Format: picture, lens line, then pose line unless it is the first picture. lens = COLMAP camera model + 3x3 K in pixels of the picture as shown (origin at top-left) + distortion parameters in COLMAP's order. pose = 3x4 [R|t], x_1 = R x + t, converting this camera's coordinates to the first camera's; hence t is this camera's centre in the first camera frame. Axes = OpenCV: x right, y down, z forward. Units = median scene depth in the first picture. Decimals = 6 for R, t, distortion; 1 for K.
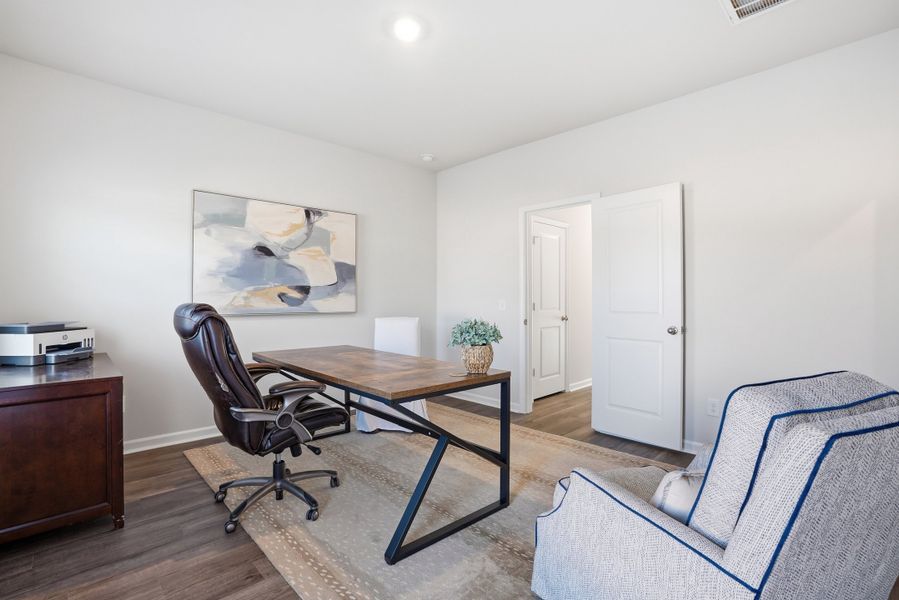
lens RADIAL K [[415.5, 0, 443.9], [0, 415.5, 301.2], [0, 0, 1]] dist [-0.032115, 0.000601]
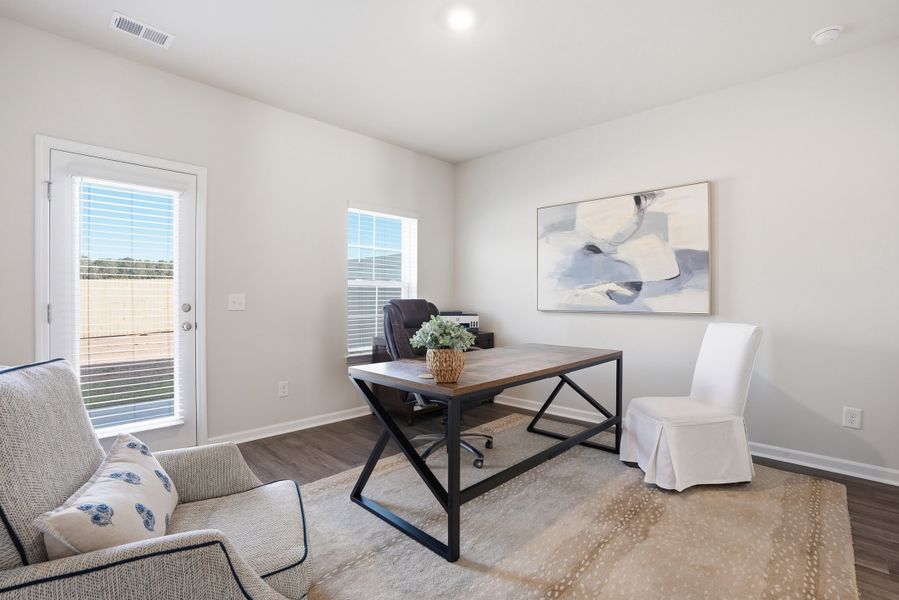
lens RADIAL K [[415.5, 0, 443.9], [0, 415.5, 301.2], [0, 0, 1]] dist [-0.032115, 0.000601]
pose [[0.074124, 0.003377, -0.997243, 0.533936], [-0.011046, 0.999936, 0.002565, 0.007240], [0.997188, 0.010825, 0.074157, 0.541349]]
